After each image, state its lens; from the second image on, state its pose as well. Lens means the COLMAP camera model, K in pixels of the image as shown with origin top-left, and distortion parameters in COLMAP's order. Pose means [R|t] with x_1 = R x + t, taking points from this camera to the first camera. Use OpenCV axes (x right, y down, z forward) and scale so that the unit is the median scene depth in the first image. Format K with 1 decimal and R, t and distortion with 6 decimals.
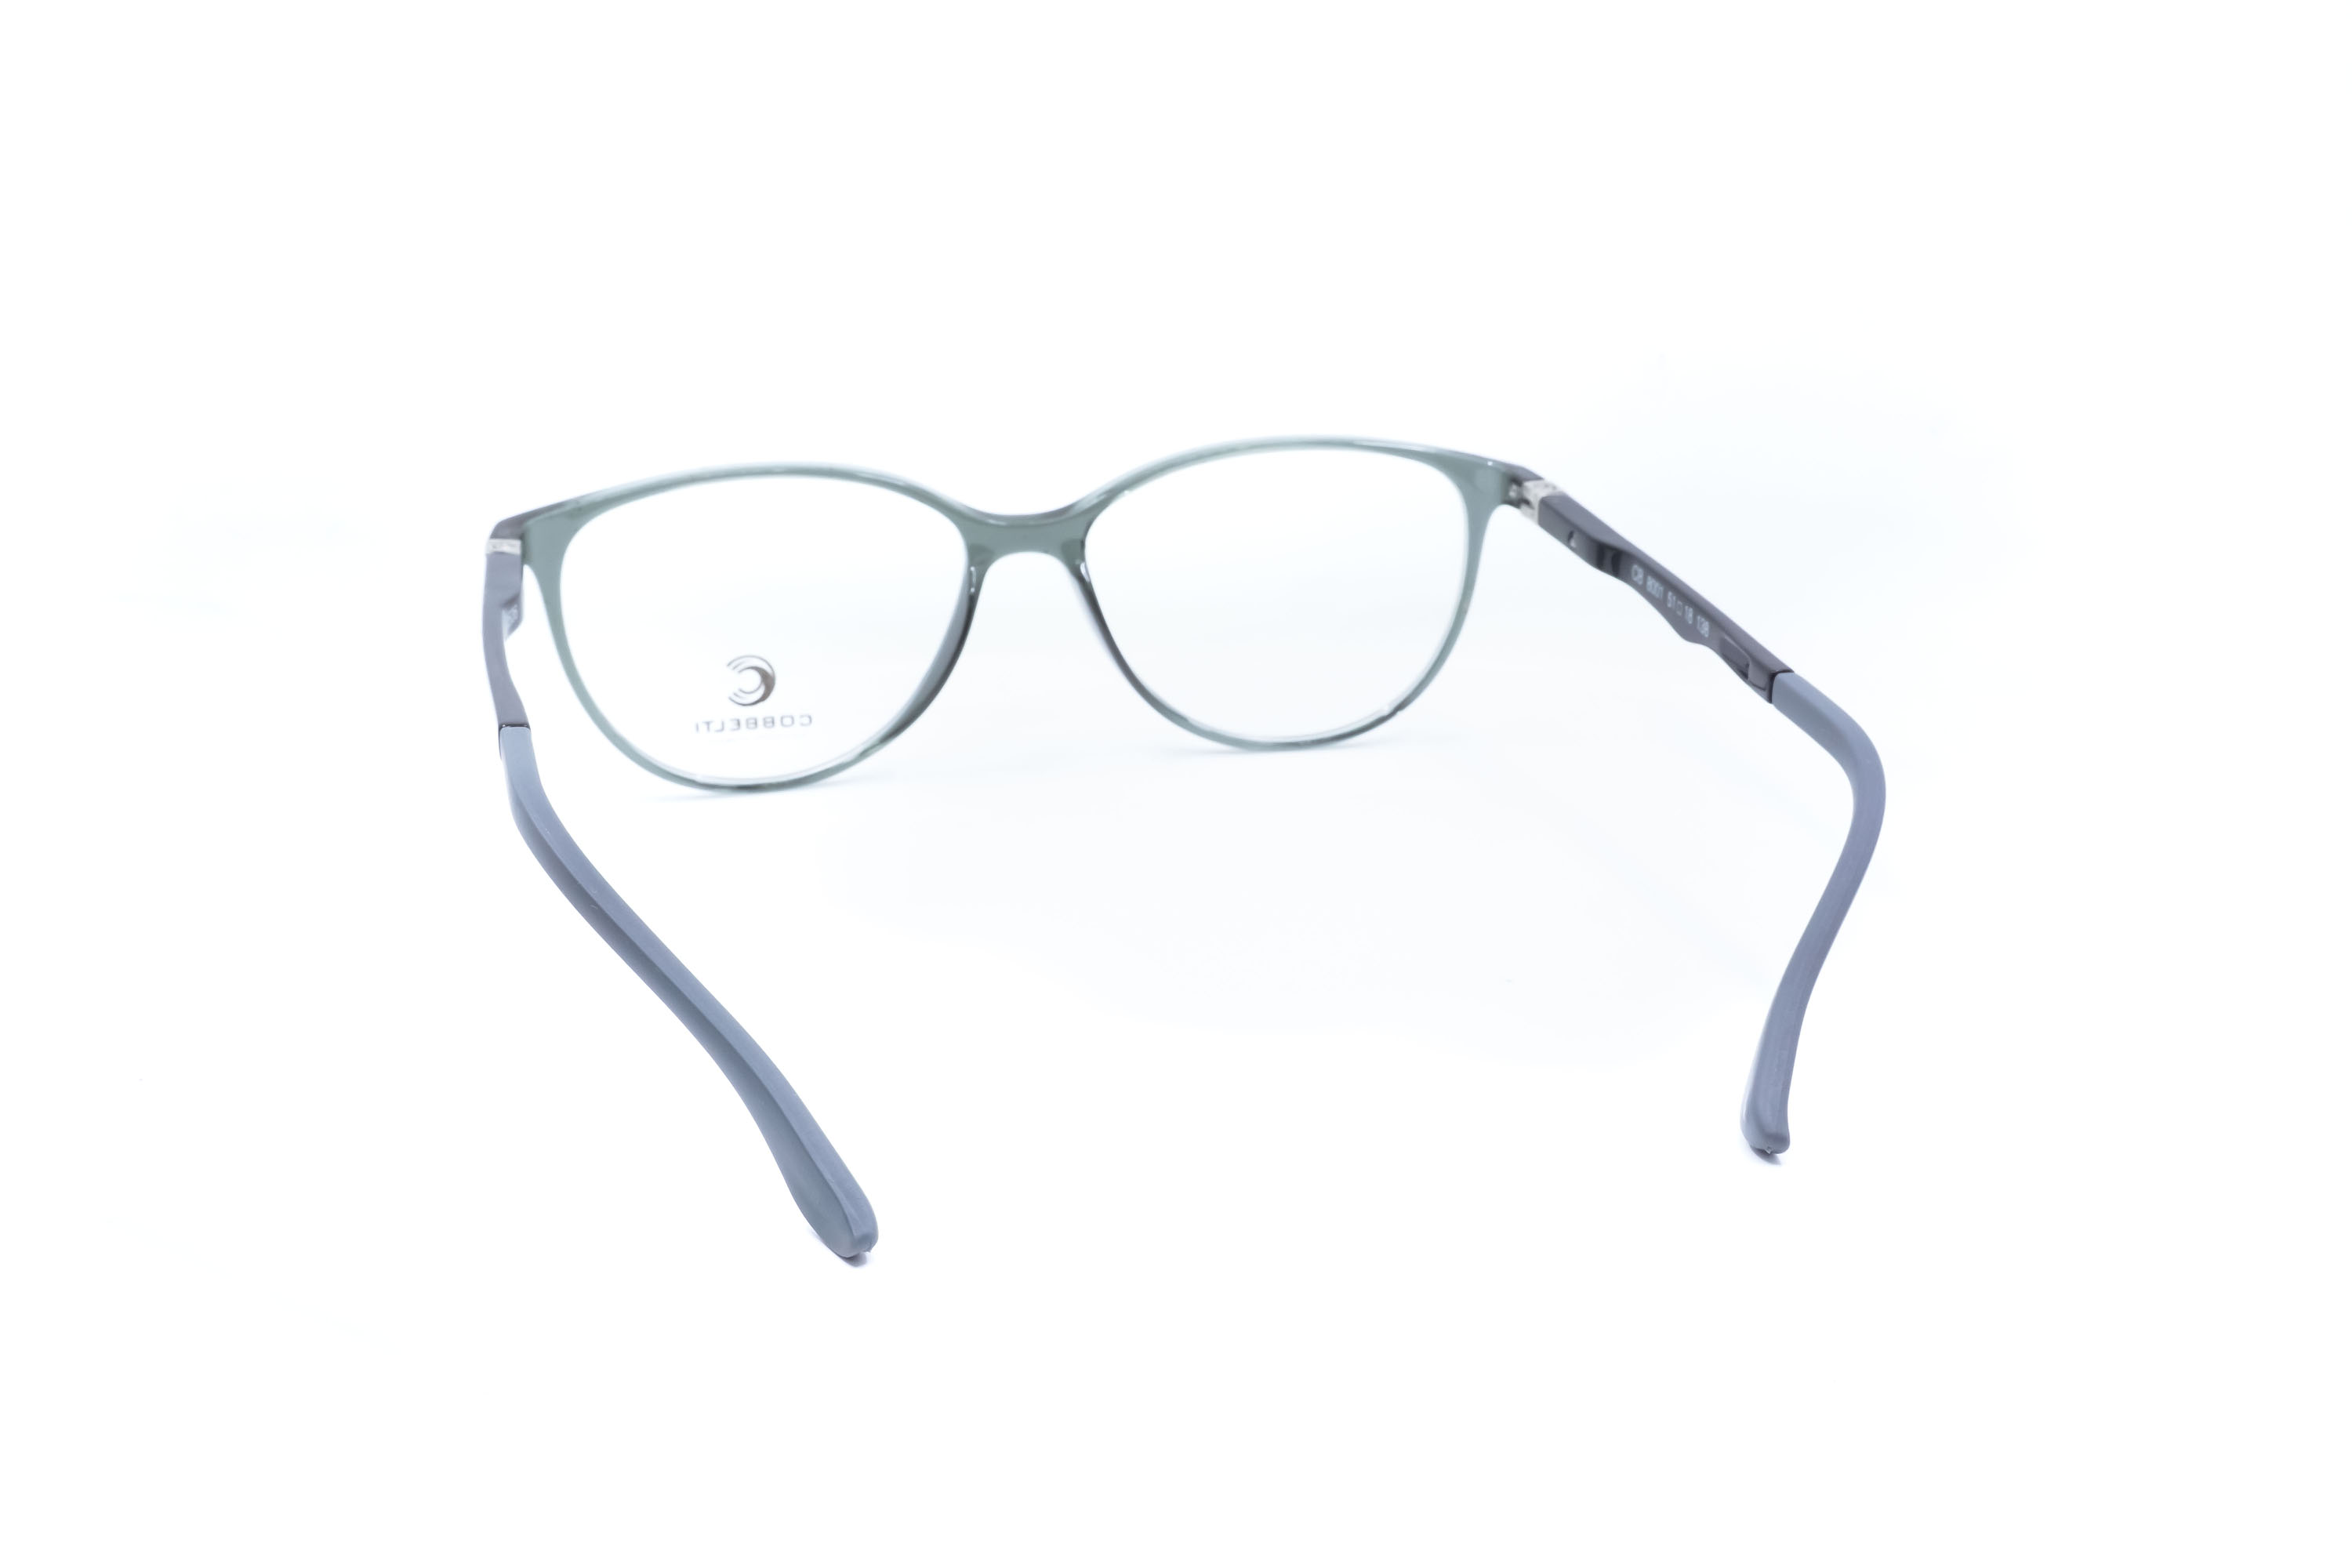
lens RADIAL K [[2587.6, 0, 1171.7], [0, 2587.6, 796.5], [0, 0, 1]] dist [-0.008667, 0.000000]
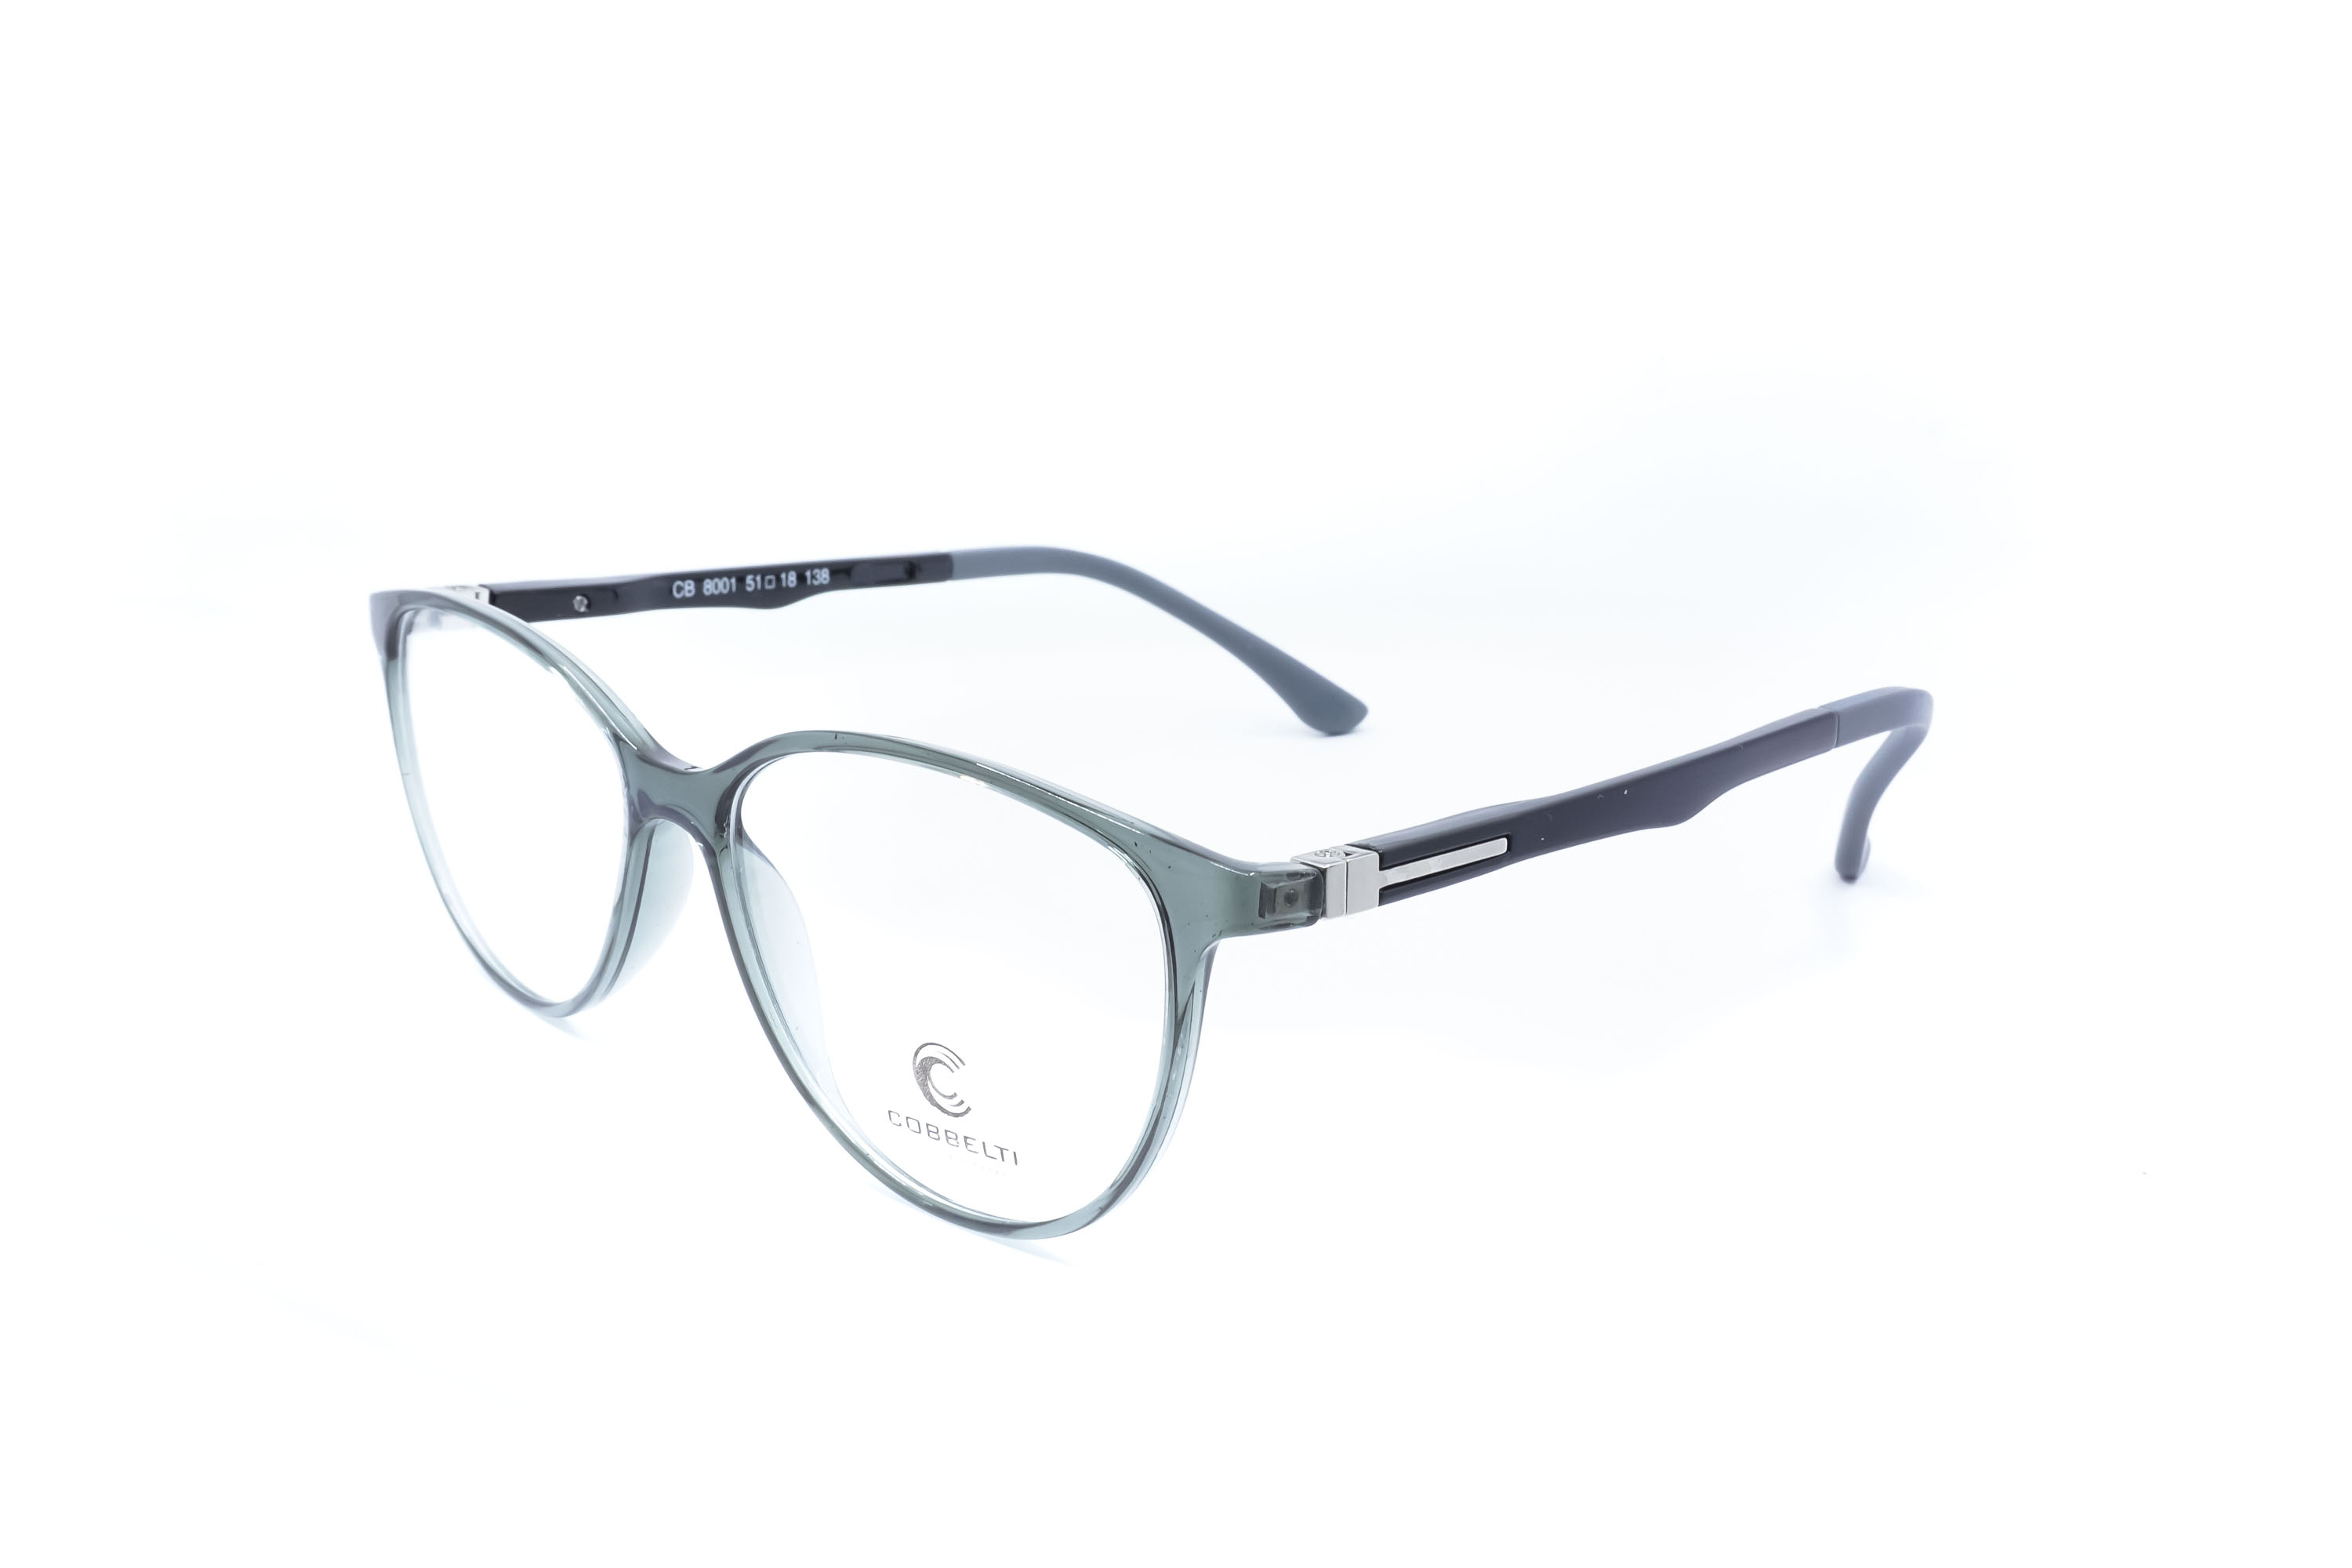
lens RADIAL K [[2587.6, 0, 1174.5], [0, 2587.6, 784.1], [0, 0, 1]] dist [-0.008667, 0.000000]
pose [[-0.513218, -0.242672, 0.823236, -0.699806], [0.270890, 0.864362, 0.423671, -0.363137], [-0.814387, 0.440442, -0.377868, 1.163626]]
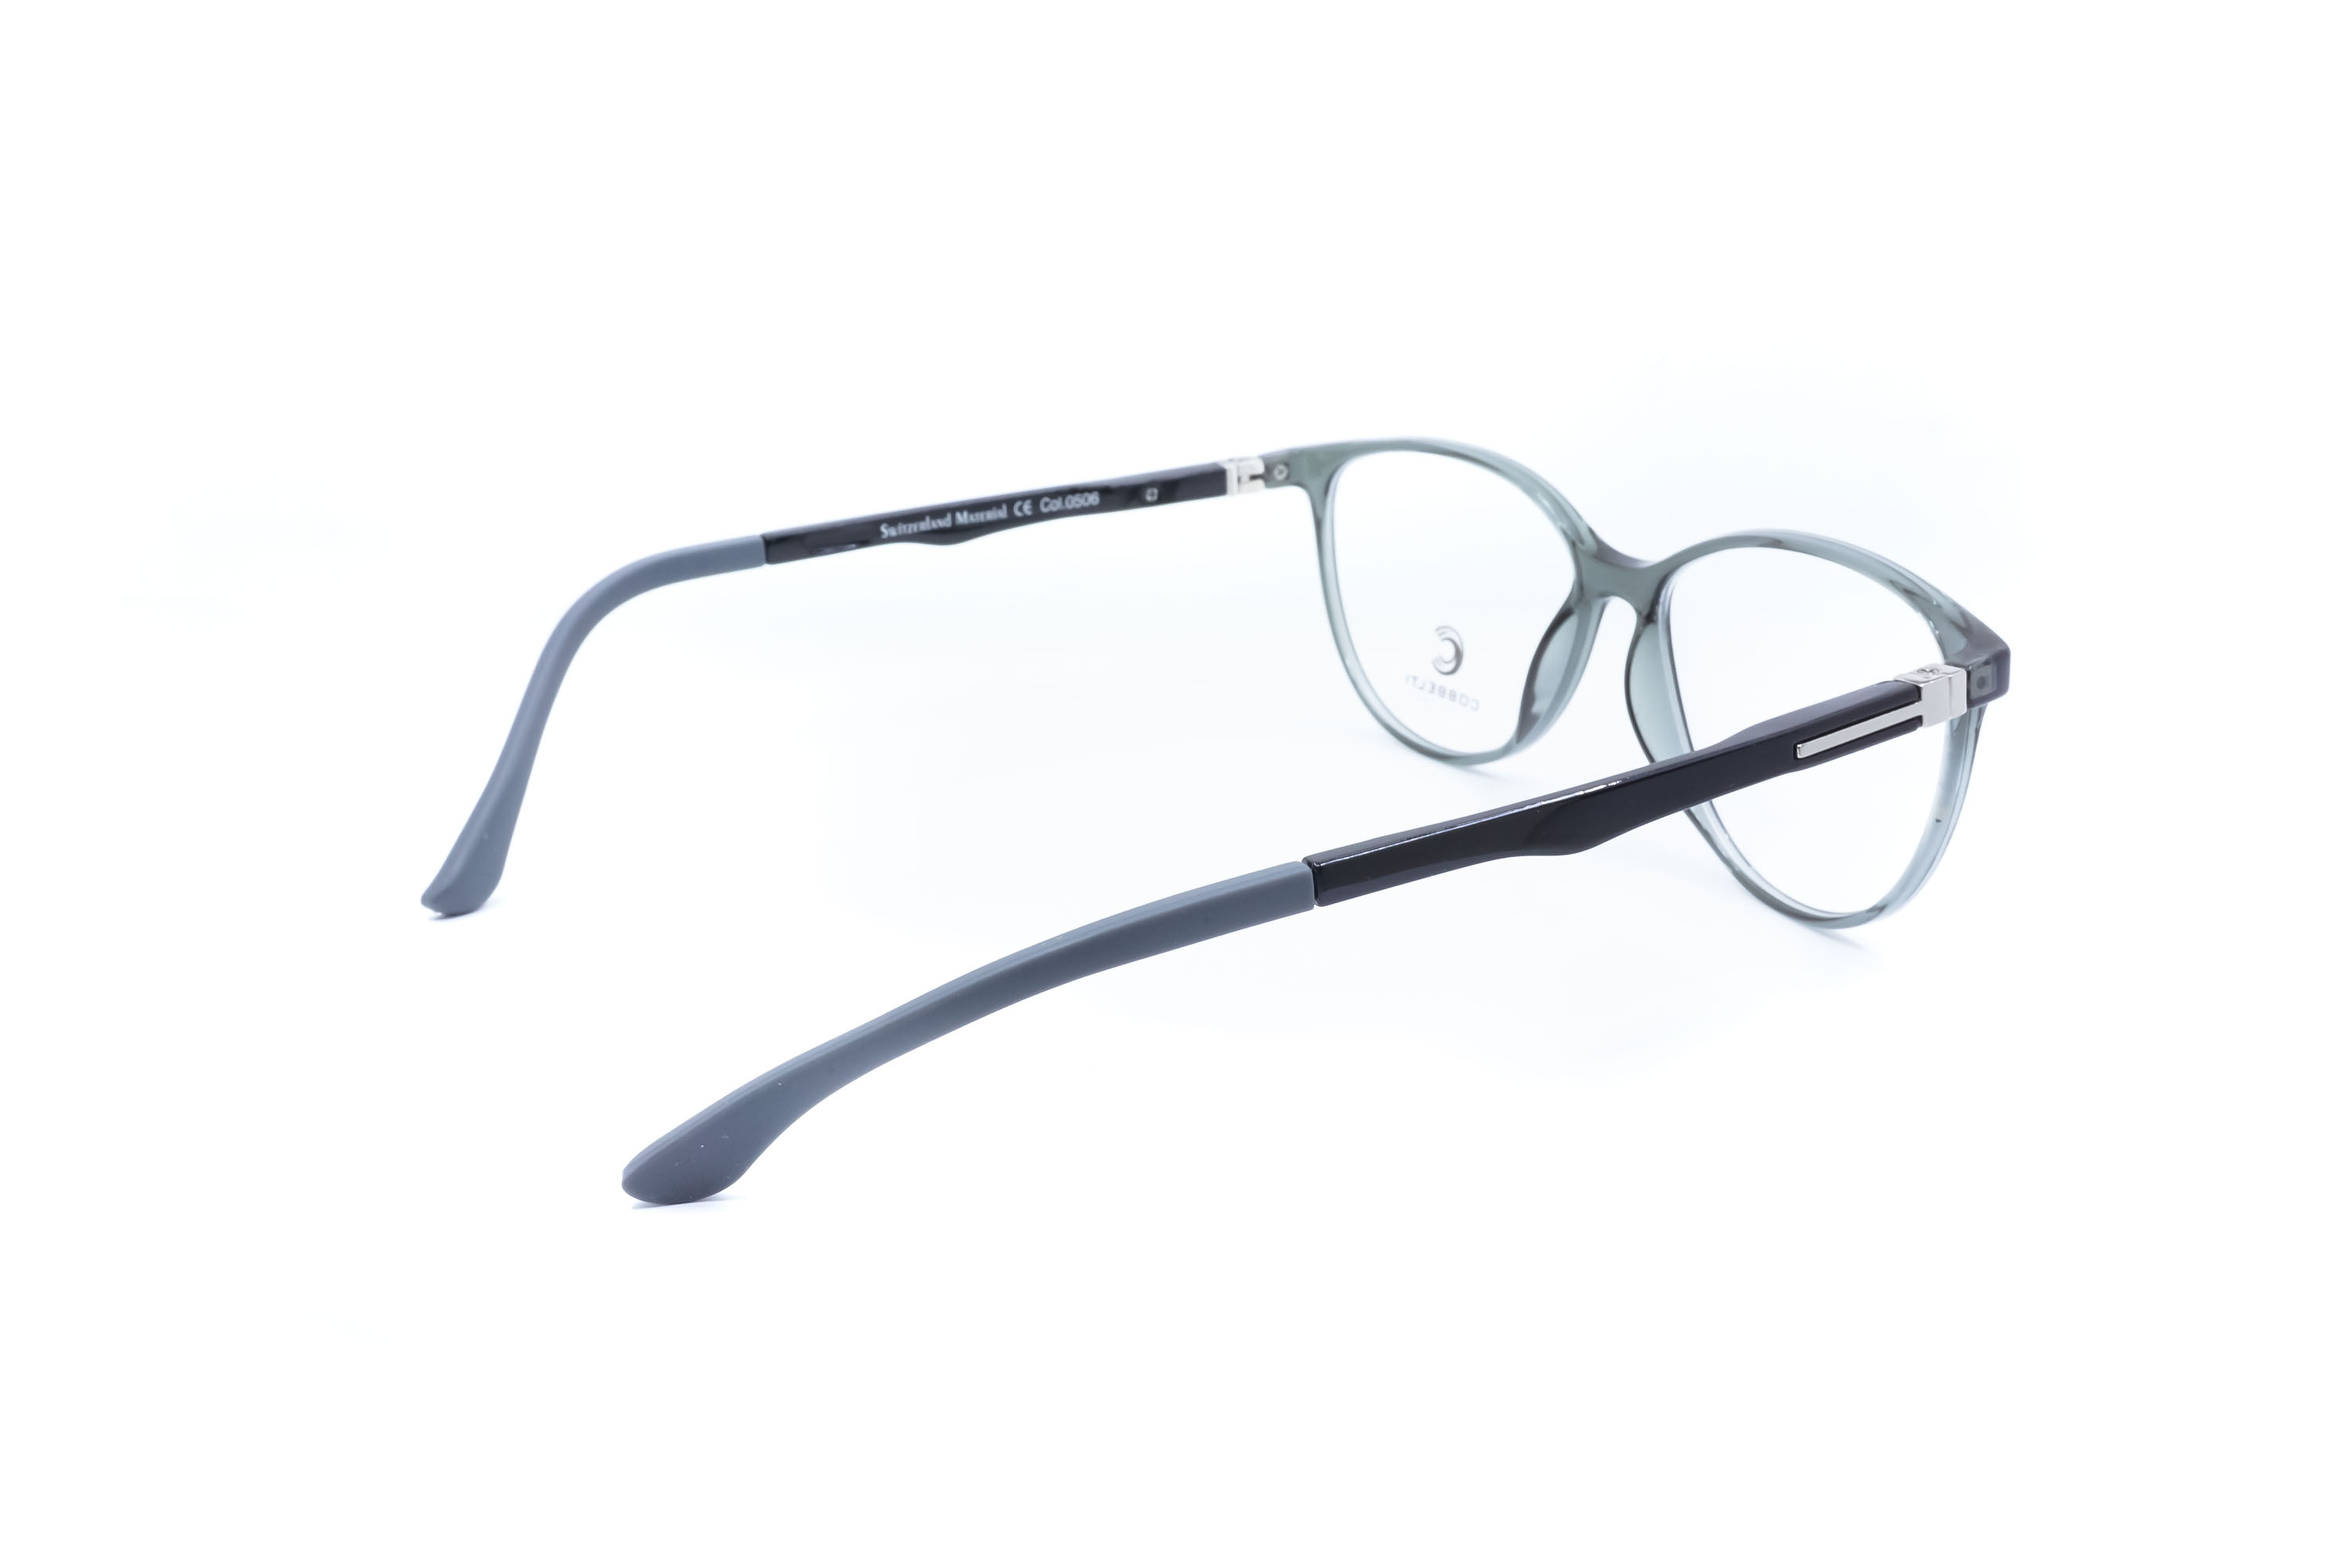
lens RADIAL K [[2587.6, 0, 1174.2], [0, 2587.6, 777.0], [0, 0, 1]] dist [-0.008667, 0.000000]
pose [[0.241091, 0.288630, -0.926589, 0.784396], [-0.282292, 0.934326, 0.217590, -0.191971], [0.928540, 0.209109, 0.306736, 0.588638]]
